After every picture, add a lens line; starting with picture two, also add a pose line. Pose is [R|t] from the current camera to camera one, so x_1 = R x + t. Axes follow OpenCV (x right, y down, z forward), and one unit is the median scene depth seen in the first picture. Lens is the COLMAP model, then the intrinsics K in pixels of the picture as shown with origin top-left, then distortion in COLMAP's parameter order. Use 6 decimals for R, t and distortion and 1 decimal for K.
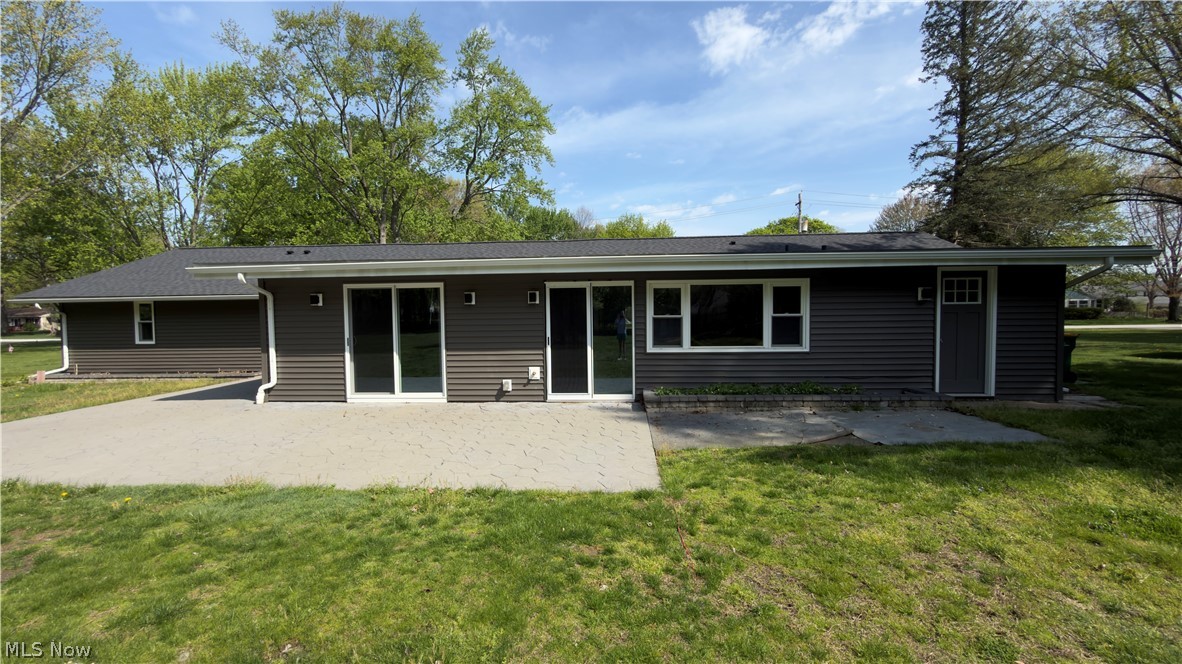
lens RADIAL K [[470.4, 0, 589.6], [0, 470.4, 331.8], [0, 0, 1]] dist [-0.004338, -0.000338]
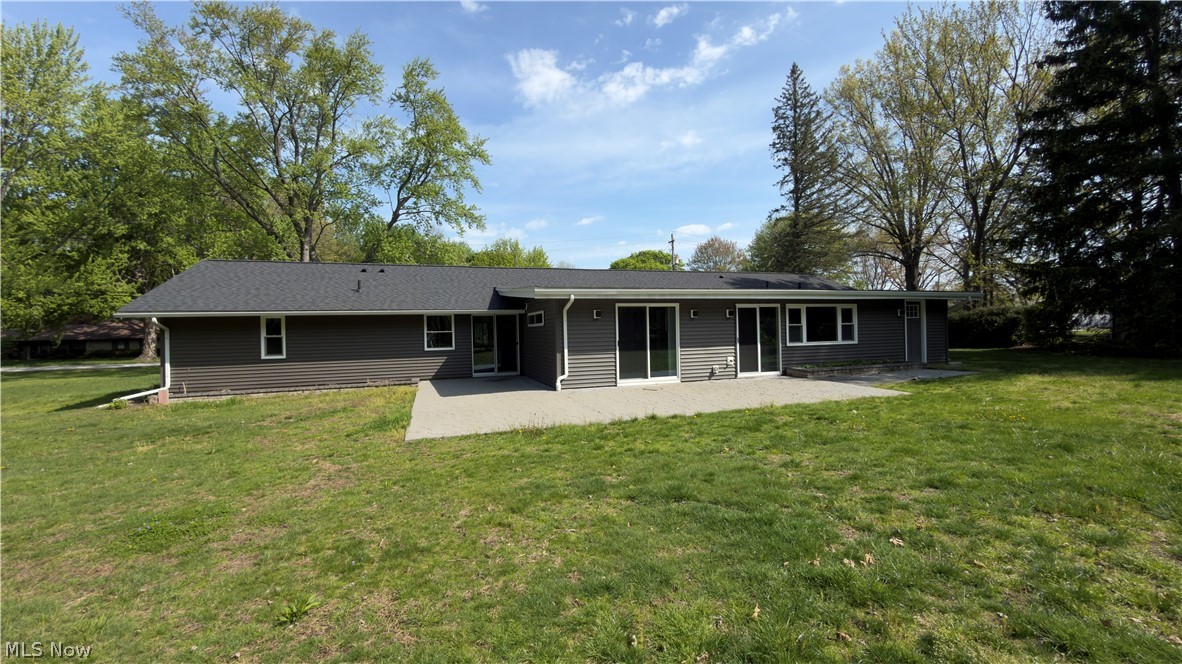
lens RADIAL K [[470.4, 0, 592.4], [0, 470.4, 323.3], [0, 0, 1]] dist [-0.004338, -0.000338]
pose [[0.923132, -0.001497, 0.384481, -0.572475], [0.024822, 0.998138, -0.055711, 0.018984], [-0.383682, 0.060973, 0.921450, -0.144400]]
